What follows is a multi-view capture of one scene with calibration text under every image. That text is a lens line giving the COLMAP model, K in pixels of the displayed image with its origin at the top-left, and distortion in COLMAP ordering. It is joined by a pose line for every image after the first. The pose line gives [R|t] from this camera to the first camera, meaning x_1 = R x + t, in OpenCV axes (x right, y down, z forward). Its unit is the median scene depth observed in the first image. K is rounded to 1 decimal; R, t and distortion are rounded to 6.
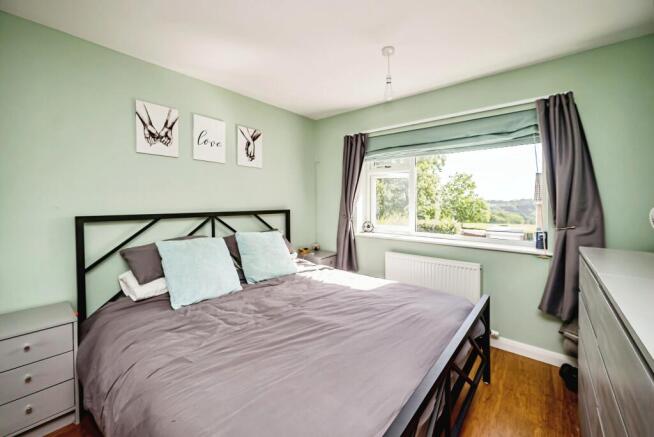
lens RADIAL K [[259.6, 0, 328.8], [0, 259.6, 199.6], [0, 0, 1]] dist [-0.000063, -0.000019]
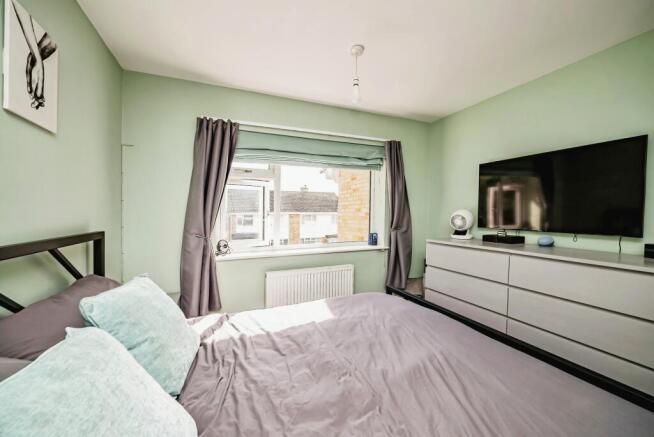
lens RADIAL K [[257.6, 0, 328.3], [0, 257.6, 212.0], [0, 0, 1]] dist [-0.000527, -0.000046]
pose [[0.465193, -0.003719, 0.885201, -0.436600], [0.000978, 0.999993, 0.003687, 0.001542], [-0.885209, -0.000849, 0.465193, 0.451211]]
